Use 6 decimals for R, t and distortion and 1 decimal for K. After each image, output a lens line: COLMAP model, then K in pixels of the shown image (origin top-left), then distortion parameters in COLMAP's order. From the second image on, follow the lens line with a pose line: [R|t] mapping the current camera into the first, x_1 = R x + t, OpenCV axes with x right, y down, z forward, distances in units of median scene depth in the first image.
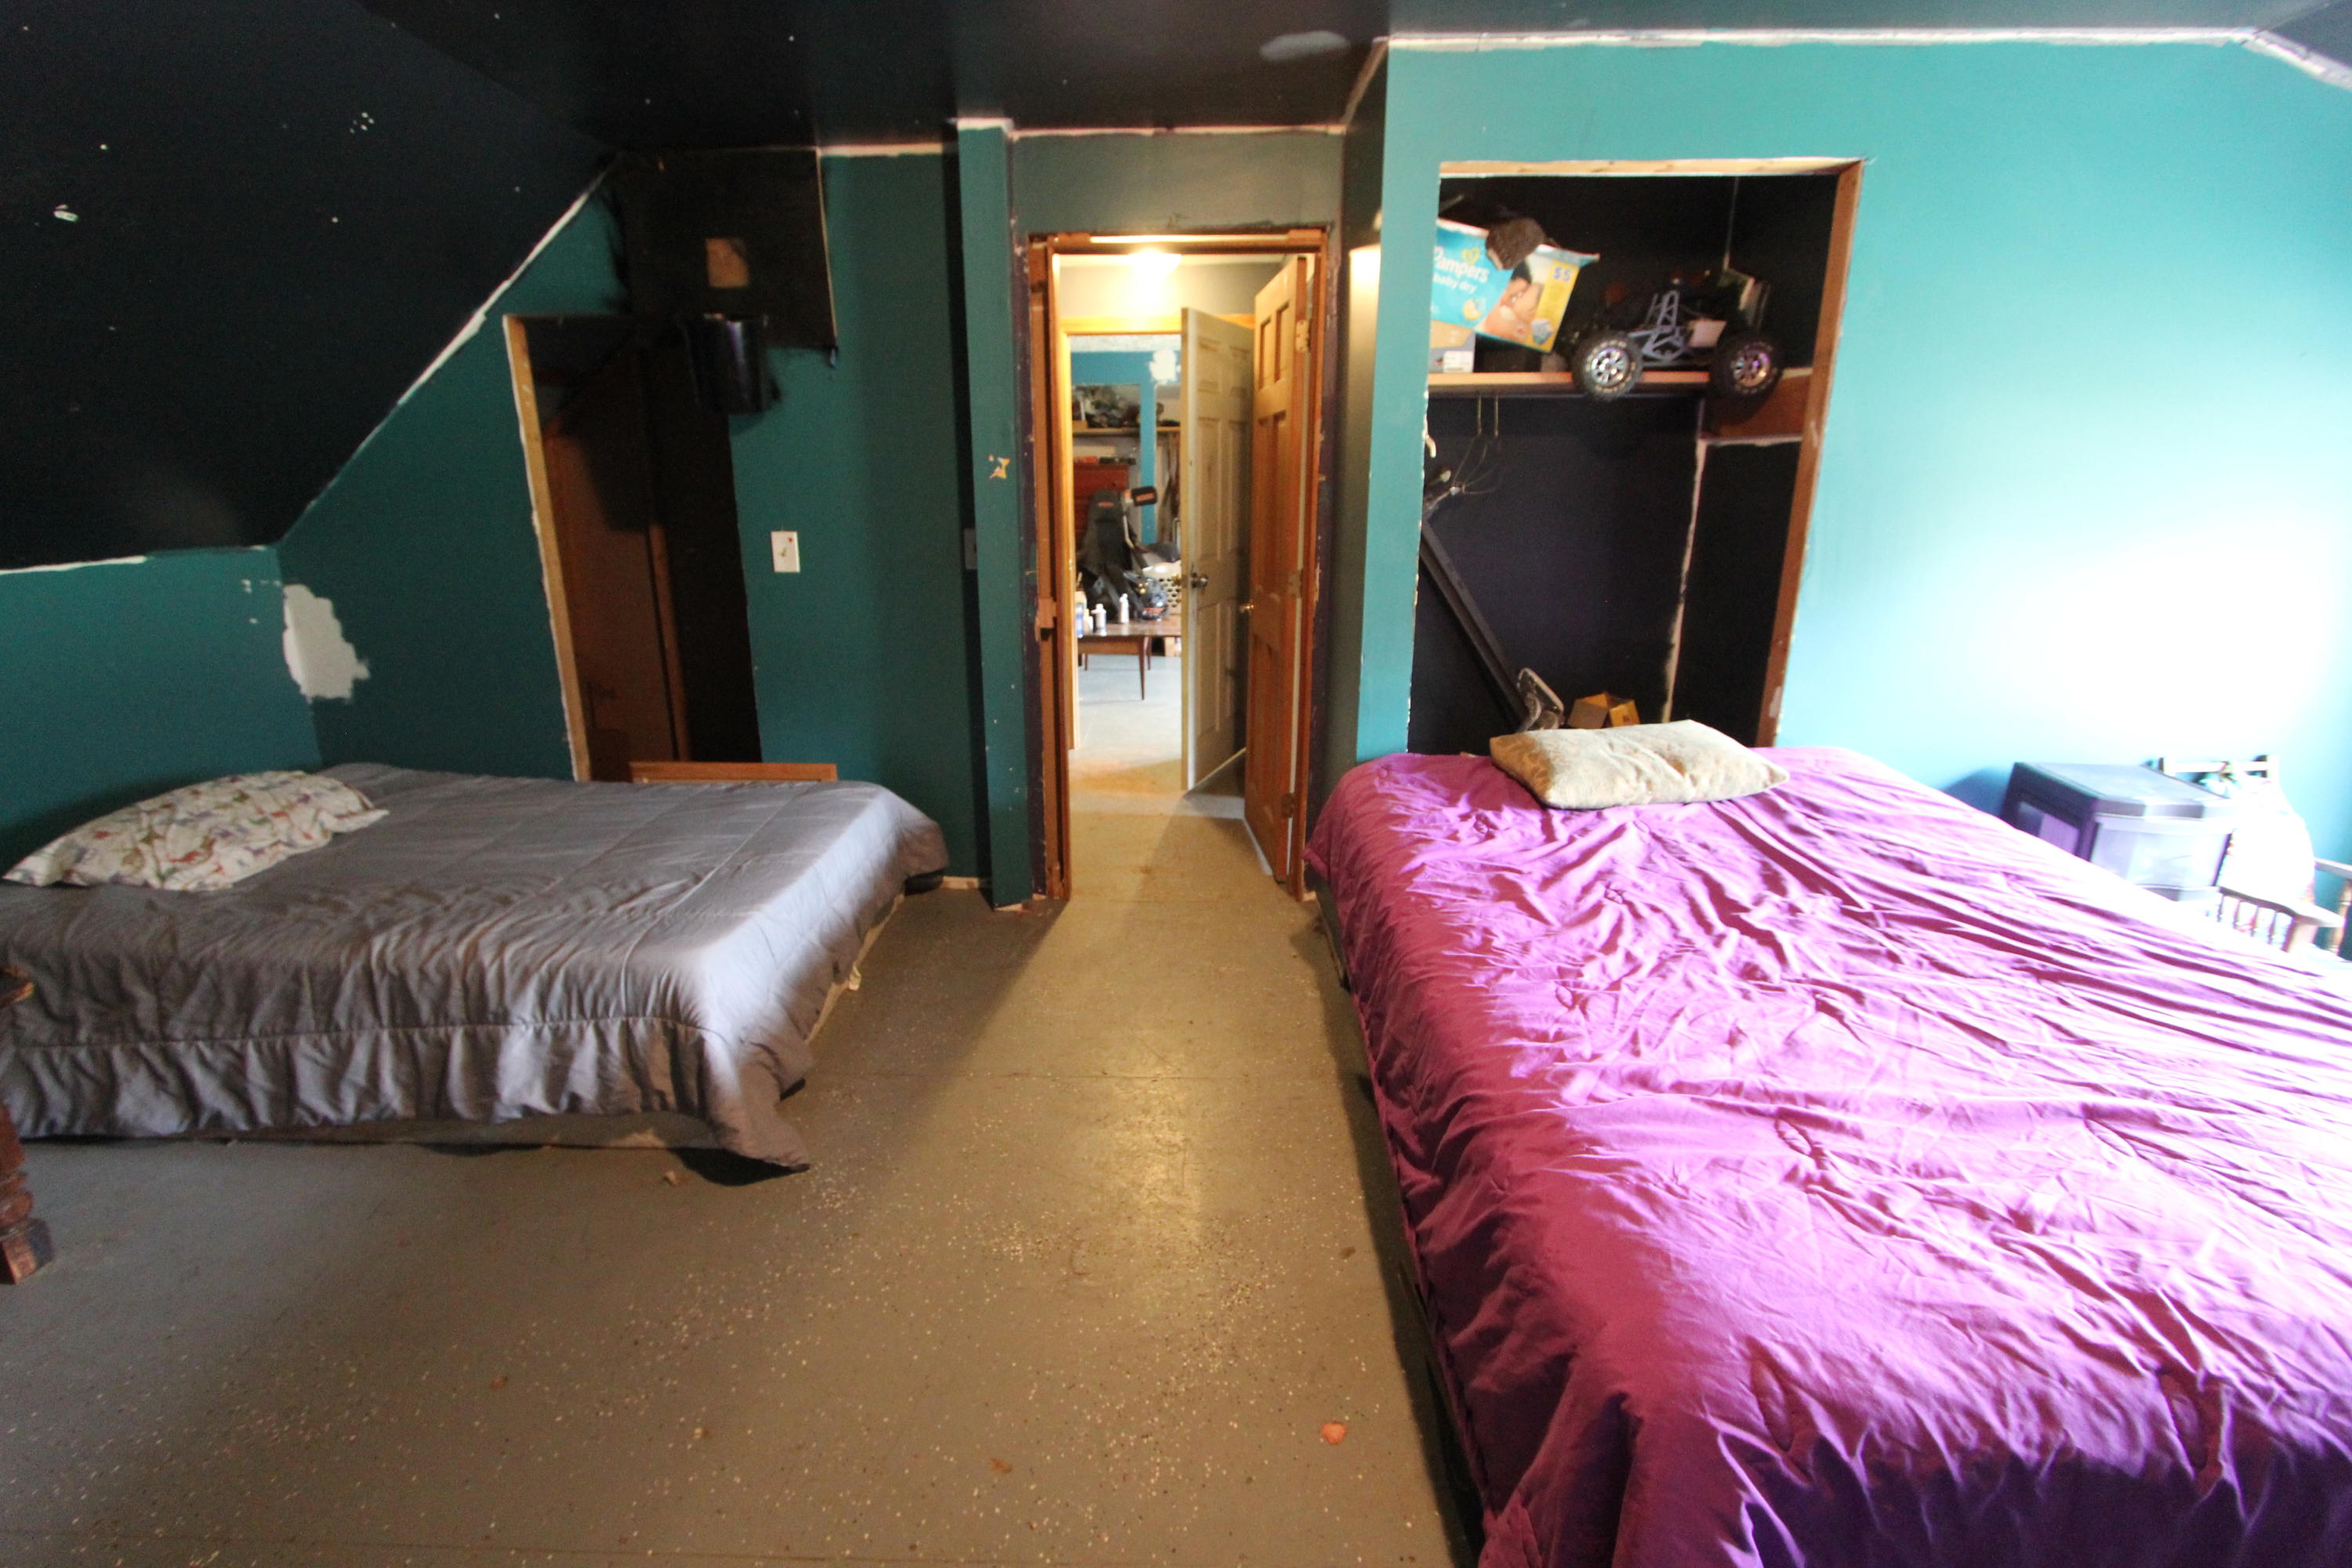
lens RADIAL K [[1091.3, 0, 1164.4], [0, 1091.3, 789.6], [0, 0, 1]] dist [-0.017411, 0.003069]
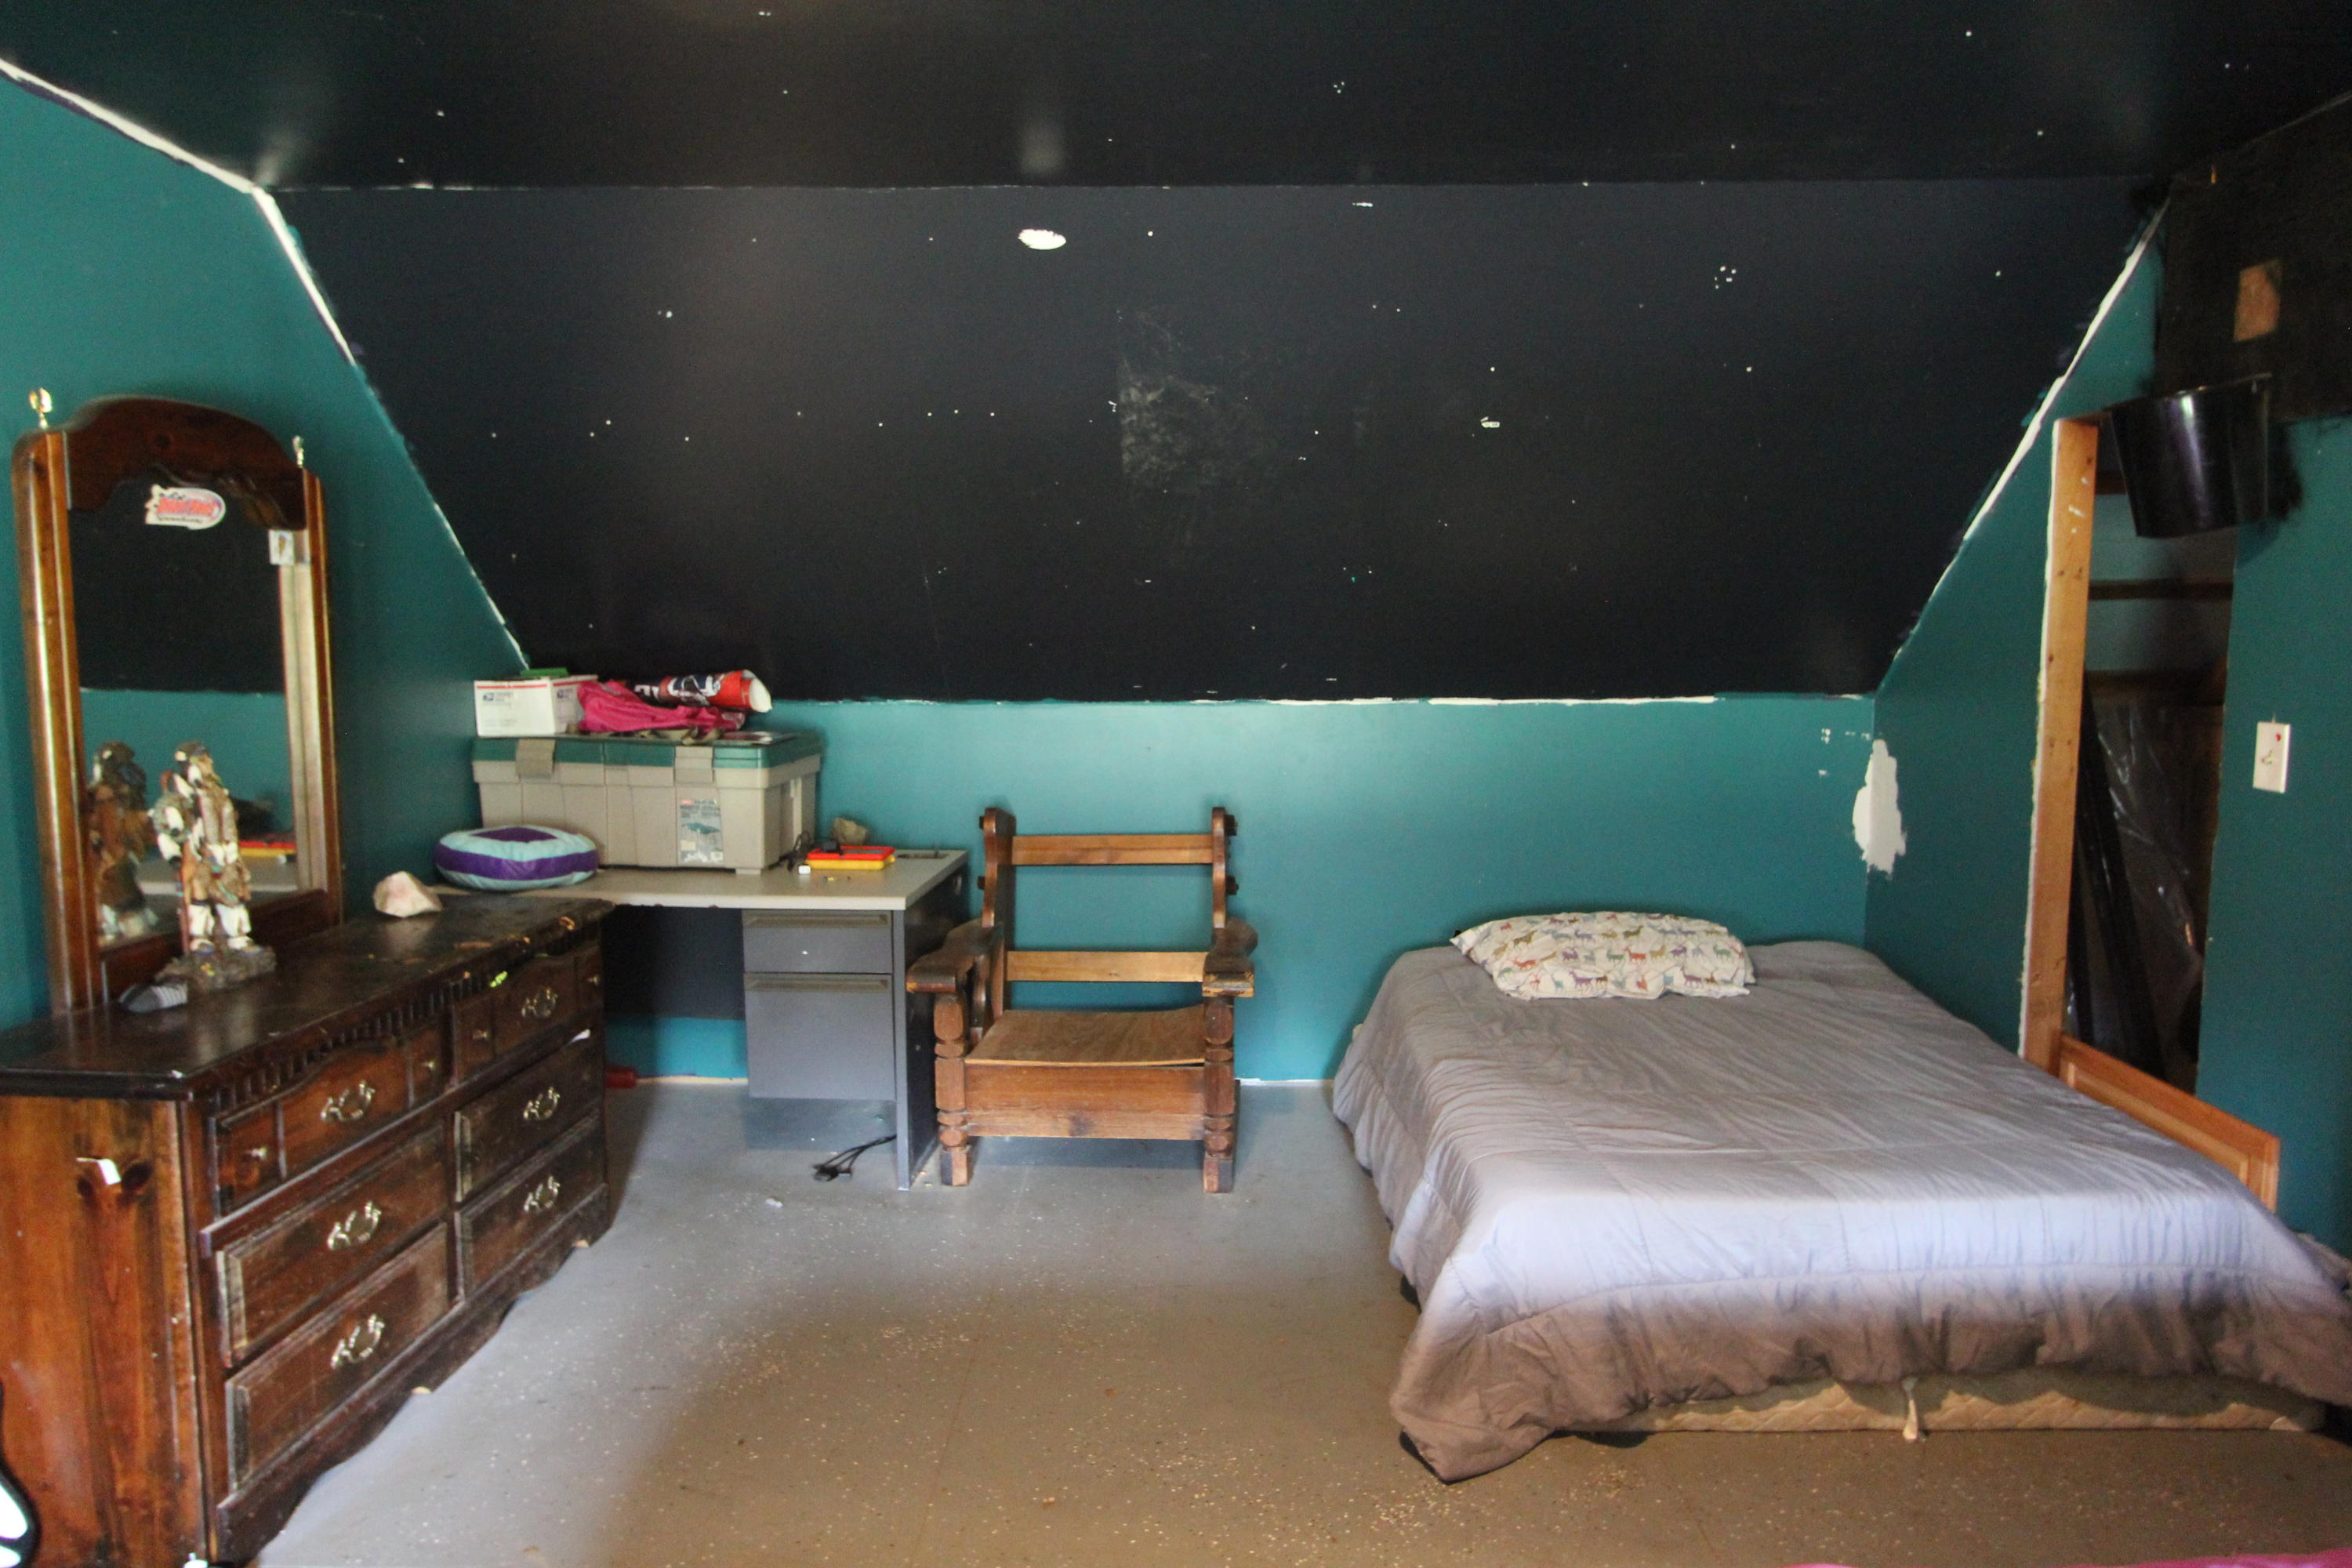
lens RADIAL K [[1592.1, 0, 1176.0], [0, 1592.1, 784.0], [0, 0, 1]] dist [-0.000863, 0.000712]
pose [[0.004830, 0.108452, -0.994090, 0.630618], [-0.269054, 0.957584, 0.103162, -0.170019], [0.963113, 0.266966, 0.033805, 0.517723]]
